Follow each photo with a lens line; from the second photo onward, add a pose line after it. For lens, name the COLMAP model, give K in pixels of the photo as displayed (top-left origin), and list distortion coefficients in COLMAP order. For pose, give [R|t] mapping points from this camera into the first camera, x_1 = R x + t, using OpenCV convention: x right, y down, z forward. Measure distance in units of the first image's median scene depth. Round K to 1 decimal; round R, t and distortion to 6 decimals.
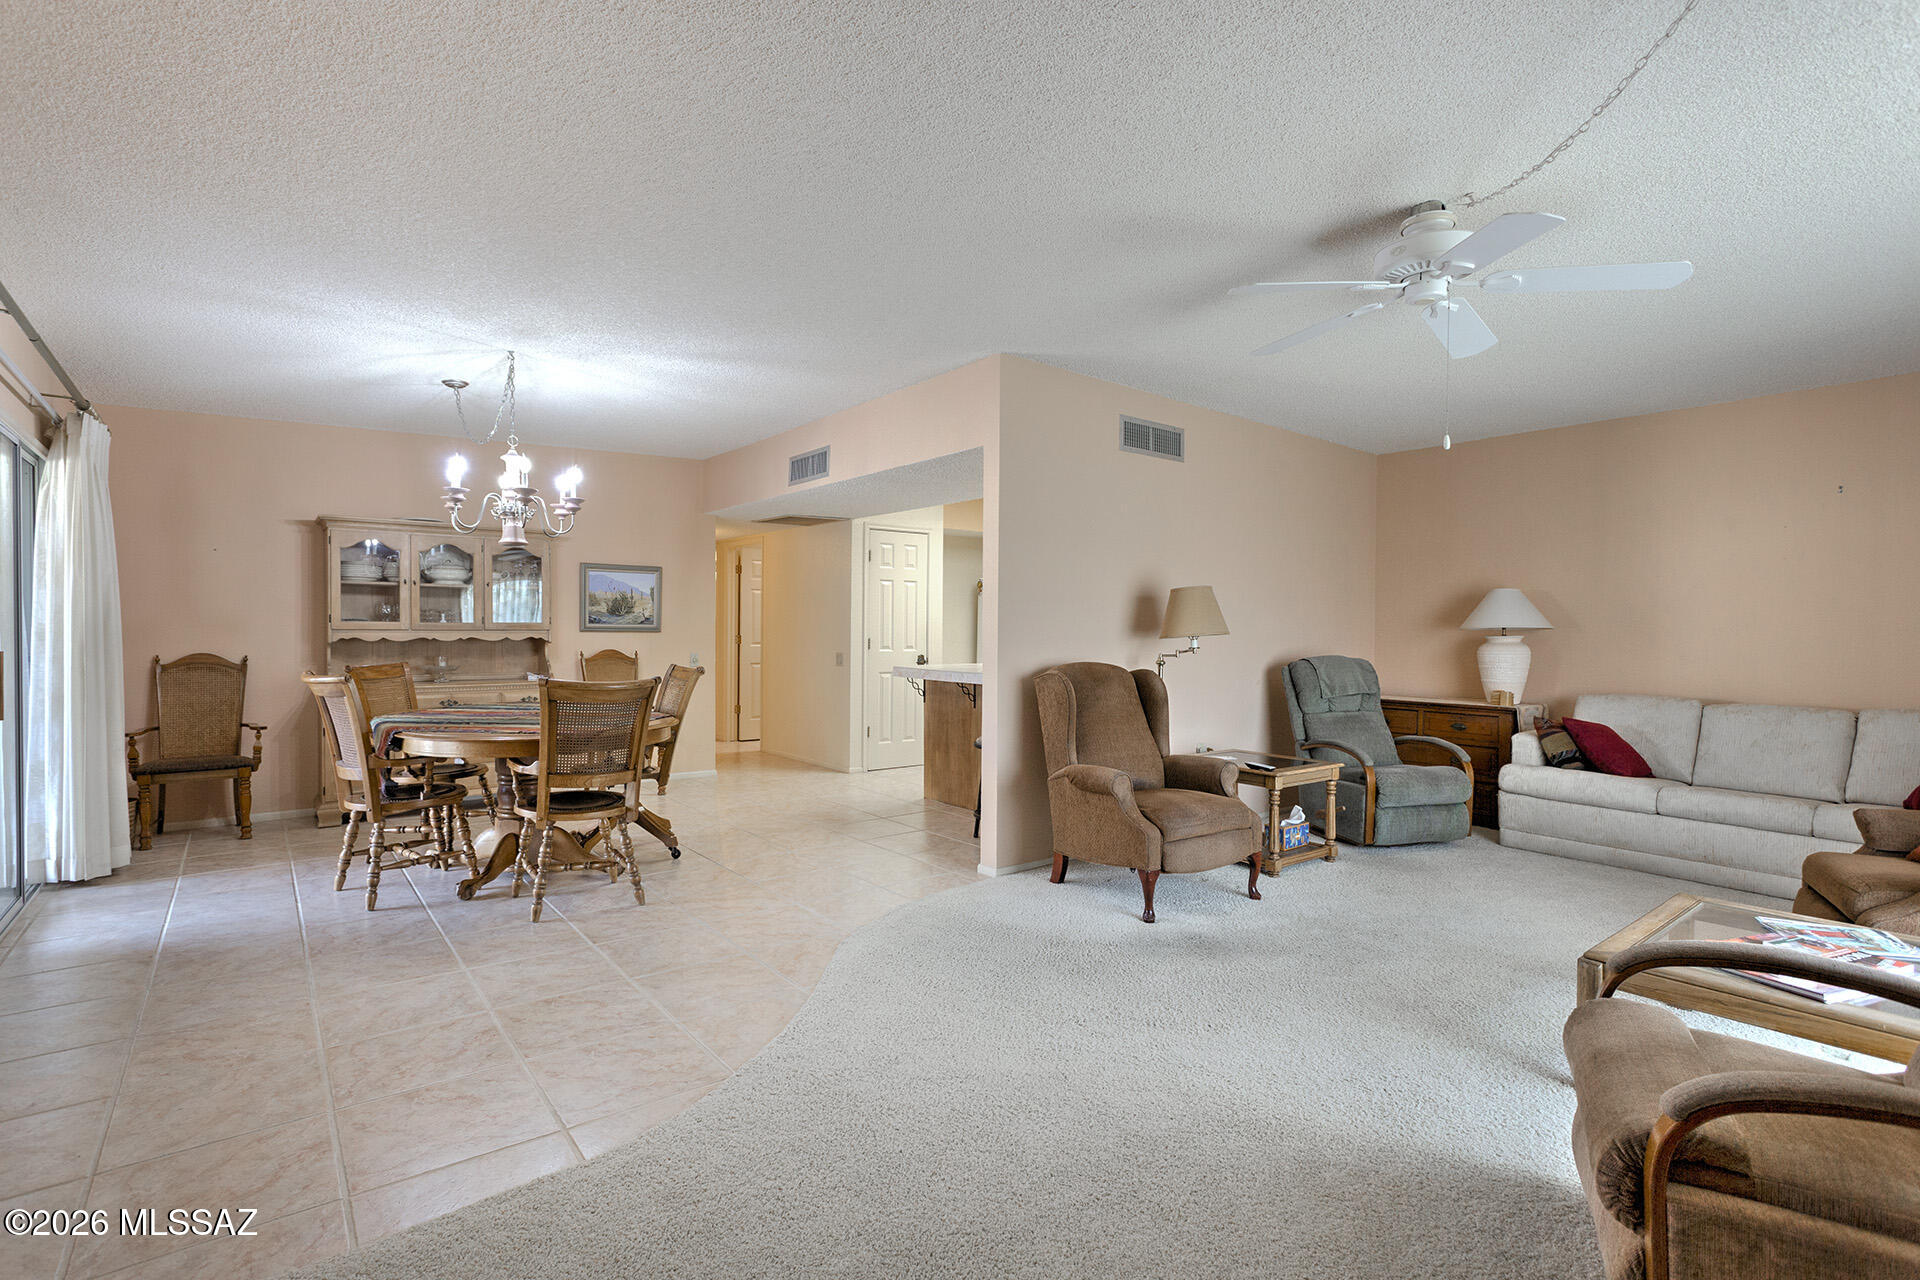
lens RADIAL K [[908.3, 0, 961.7], [0, 908.3, 627.2], [0, 0, 1]] dist [0.000623, 0.000522]
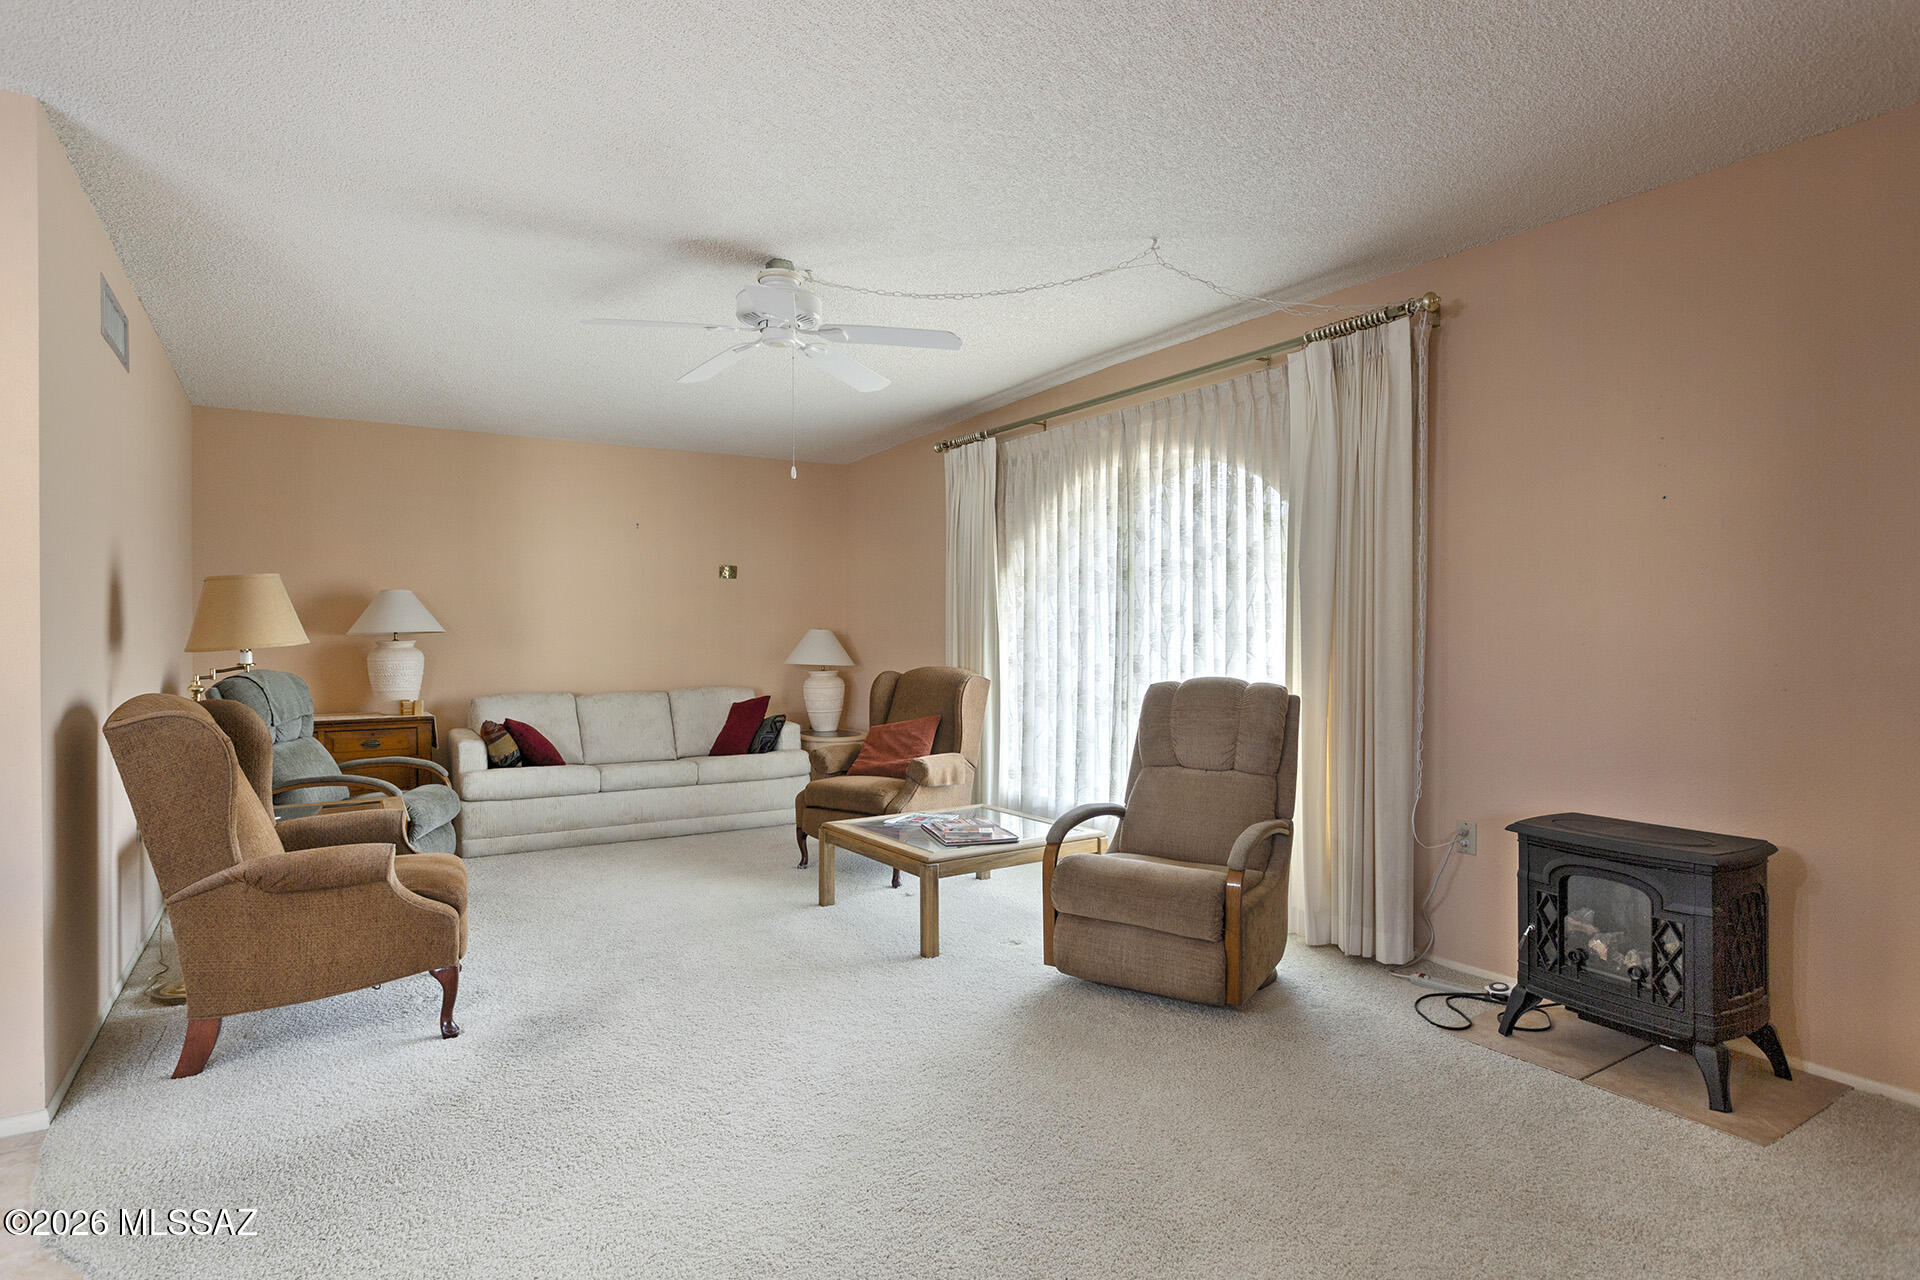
lens RADIAL K [[994.5, 0, 960.0], [0, 994.5, 640.0], [0, 0, 1]] dist [0.001495, 0.000349]
pose [[0.079221, -0.009987, 0.996807, -0.432717], [0.002391, 0.999949, 0.009828, 0.000122], [-0.996854, 0.001605, 0.079241, 0.414407]]
